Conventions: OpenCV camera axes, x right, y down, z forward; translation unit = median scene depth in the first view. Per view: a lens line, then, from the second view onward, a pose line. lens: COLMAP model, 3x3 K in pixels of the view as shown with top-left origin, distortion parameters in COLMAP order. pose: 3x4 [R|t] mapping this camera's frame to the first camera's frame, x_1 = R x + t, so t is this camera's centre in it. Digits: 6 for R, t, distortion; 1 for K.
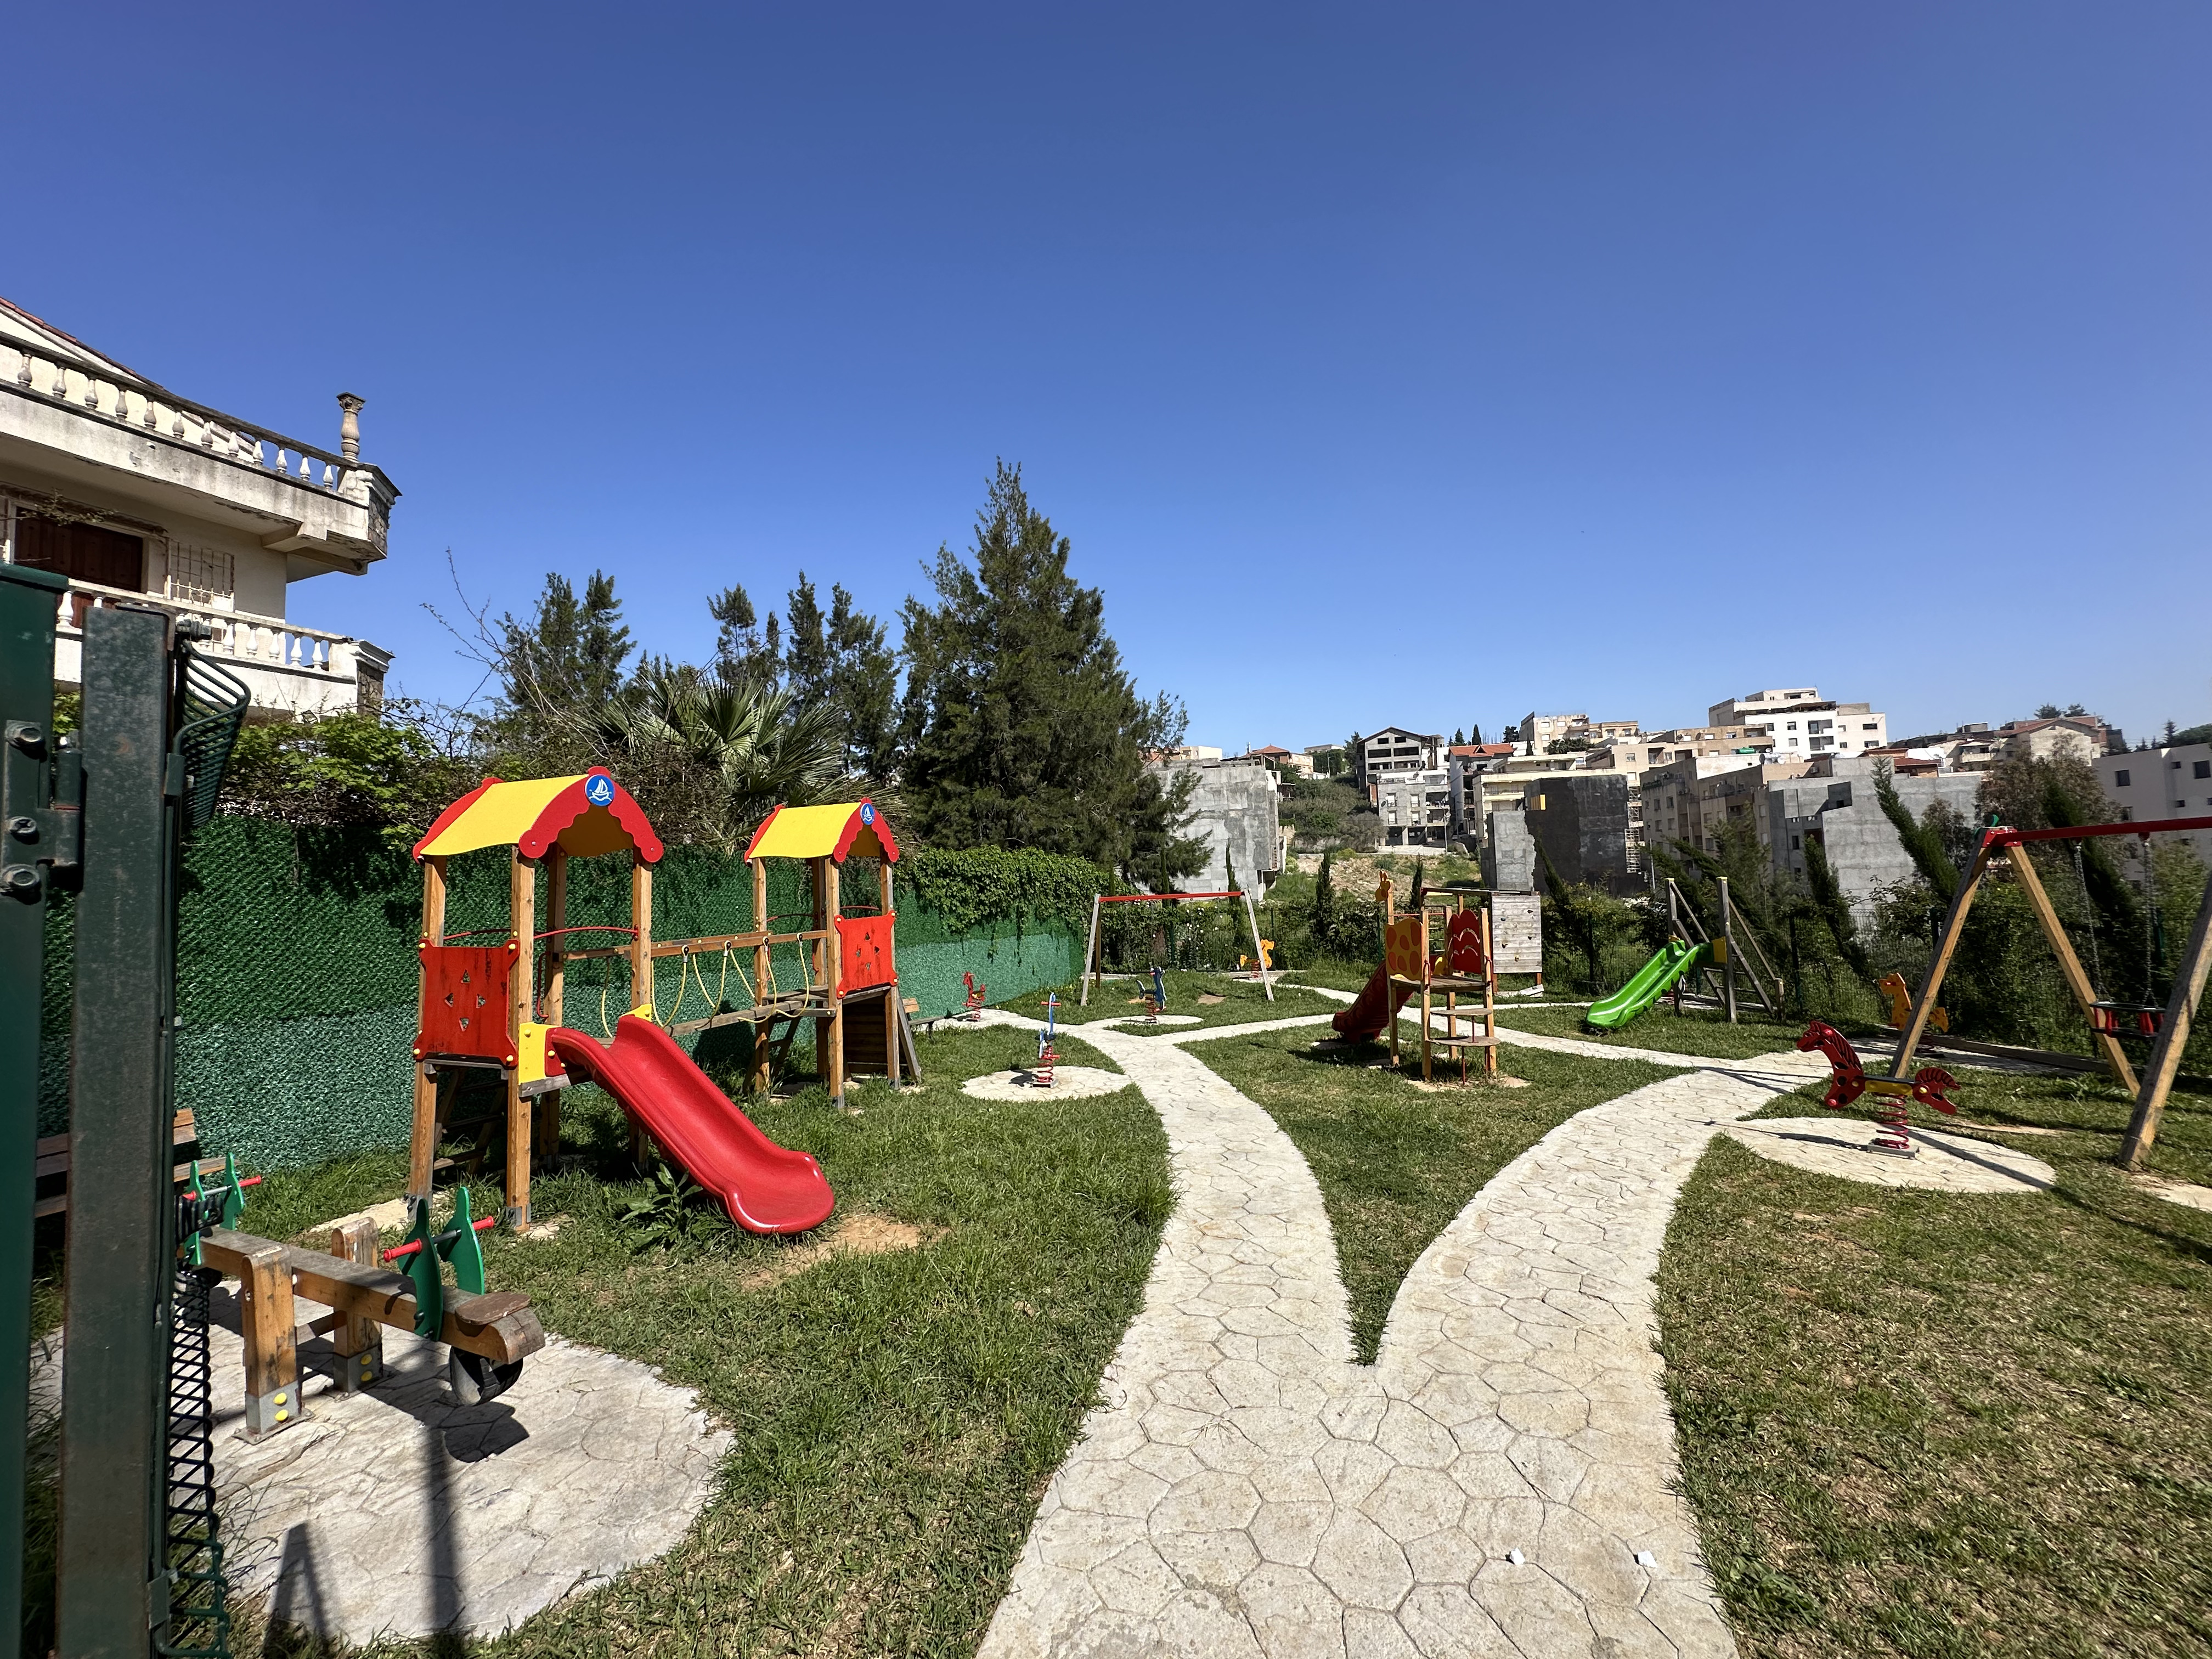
lens RADIAL K [[882.9, 0, 1109.1], [0, 882.9, 828.9], [0, 0, 1]] dist [-0.004156, 0.000782]
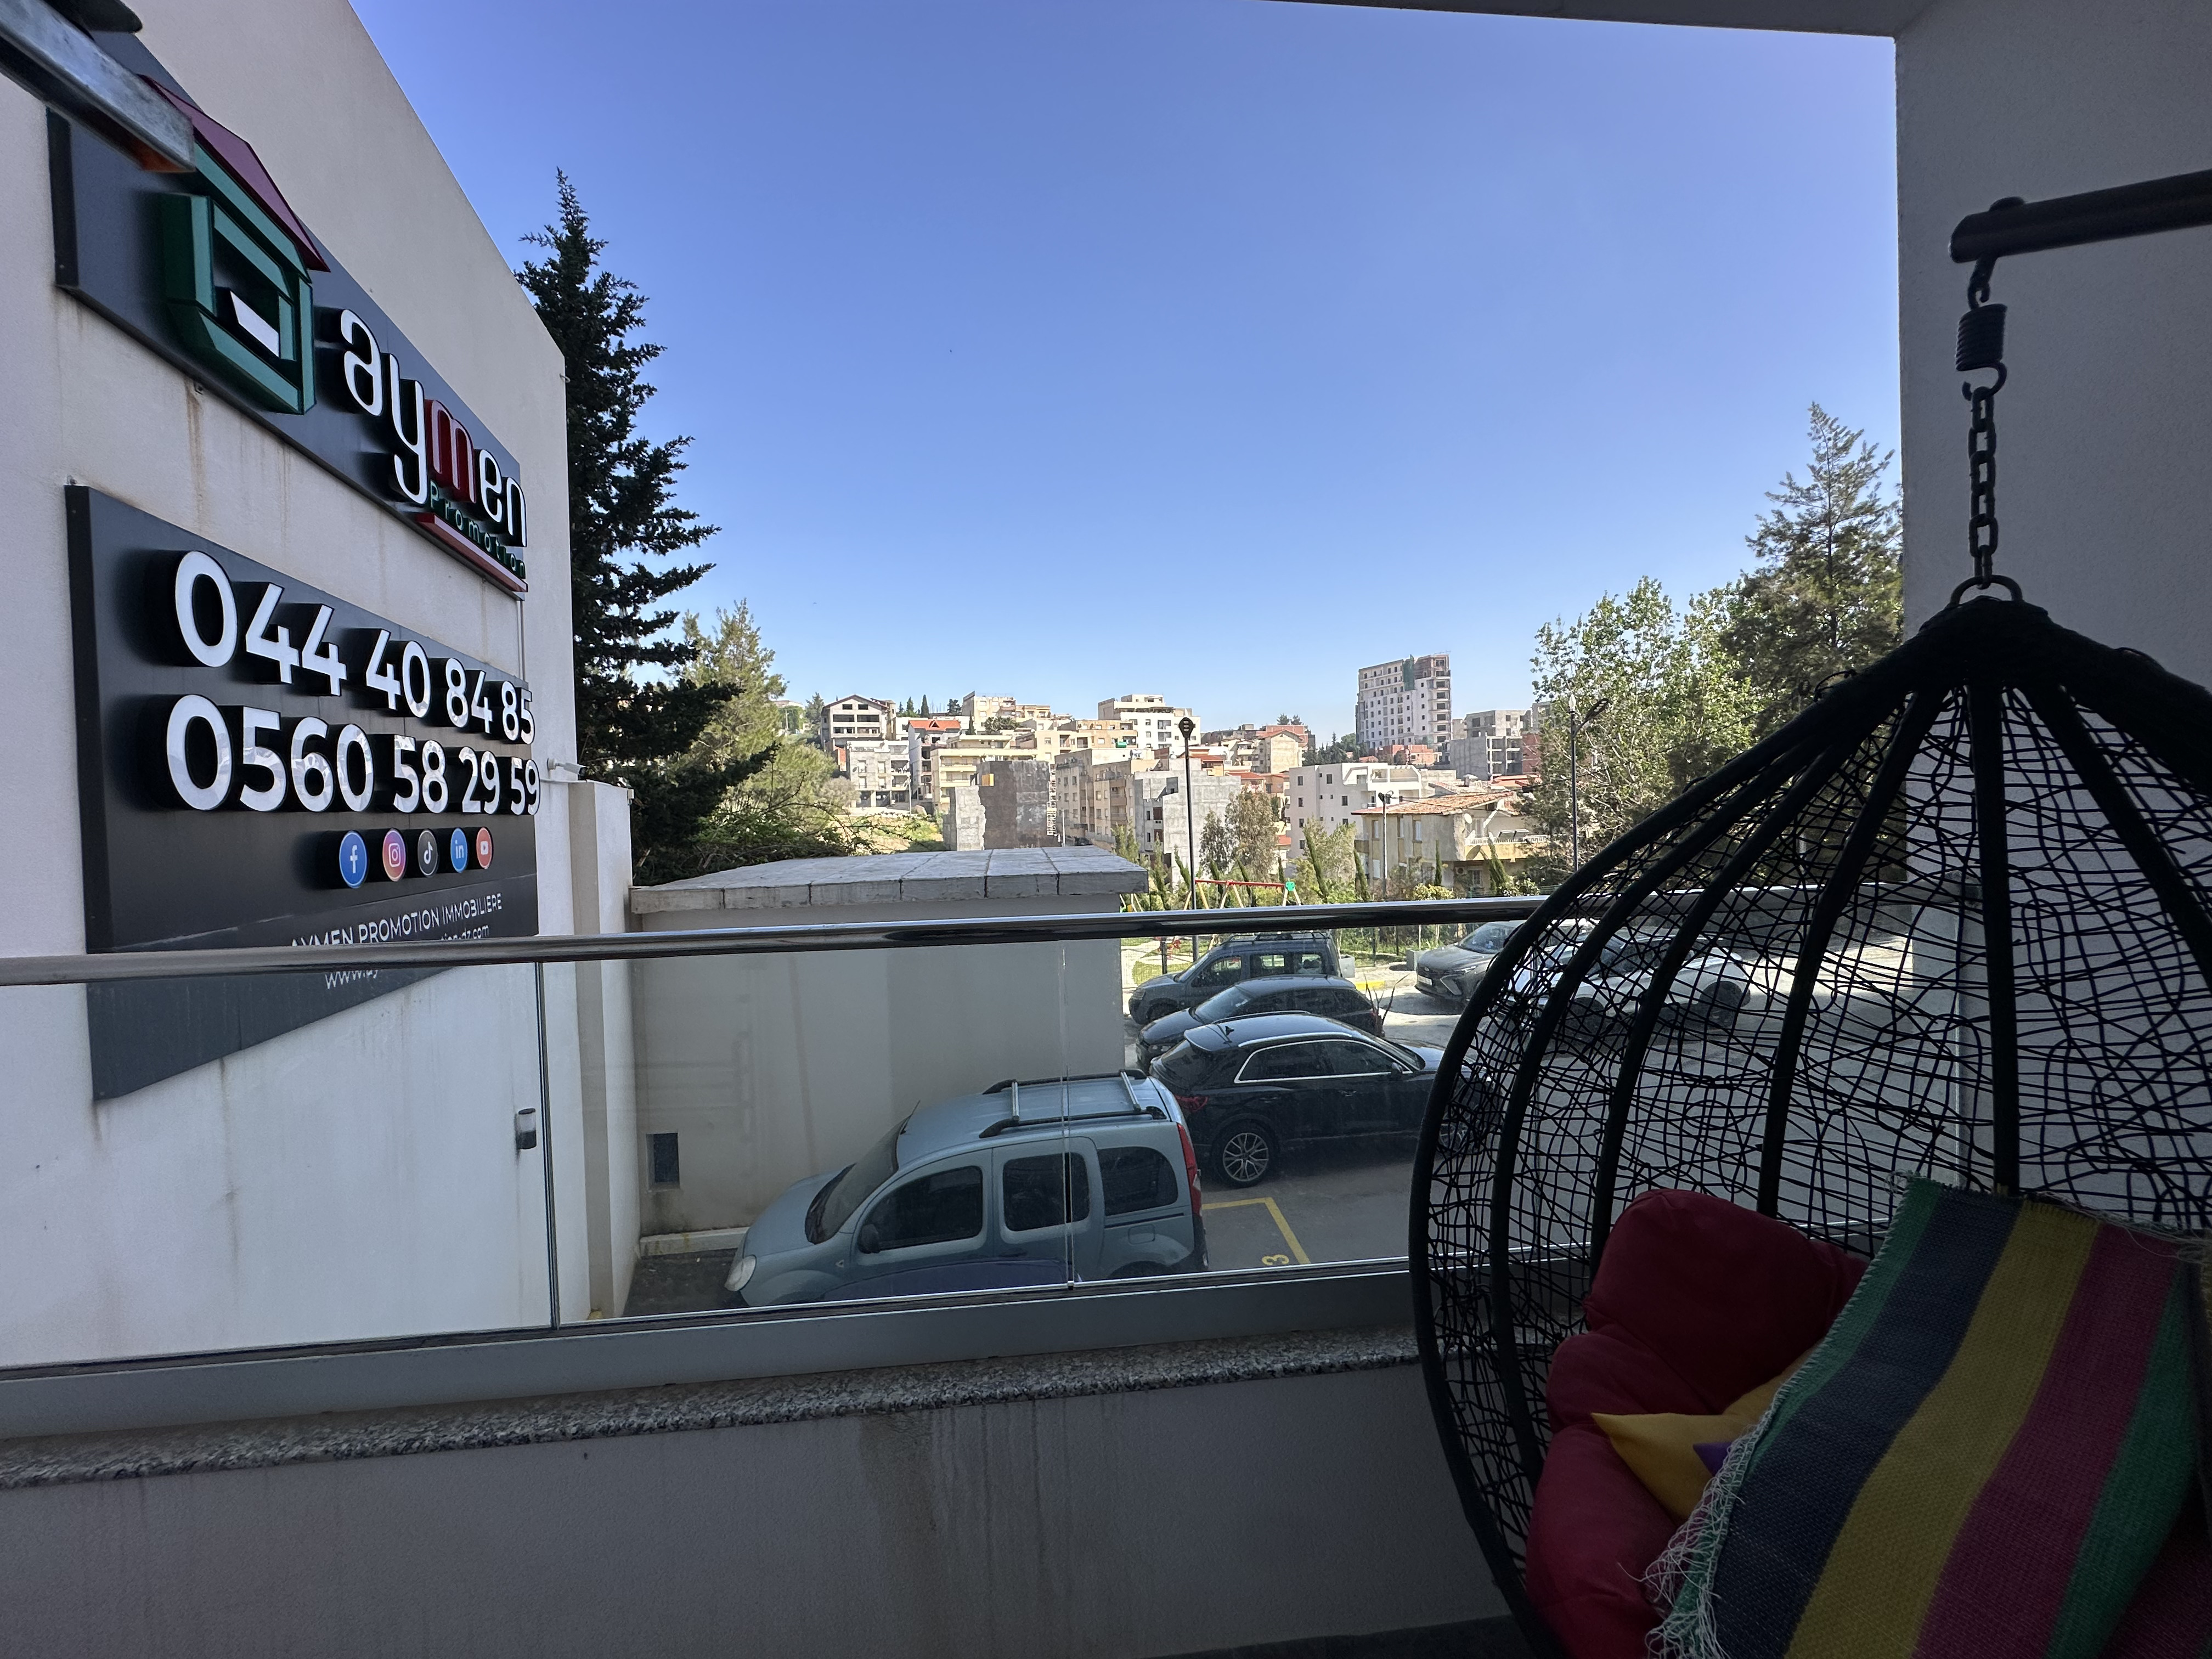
lens RADIAL K [[882.9, 0, 1106.3], [0, 882.9, 829.2], [0, 0, 1]] dist [-0.004156, 0.000782]
pose [[0.815905, -0.005552, 0.578160, -0.072055], [-0.028766, 0.998326, 0.050183, -0.018187], [-0.577470, -0.057576, 0.814379, -0.089574]]
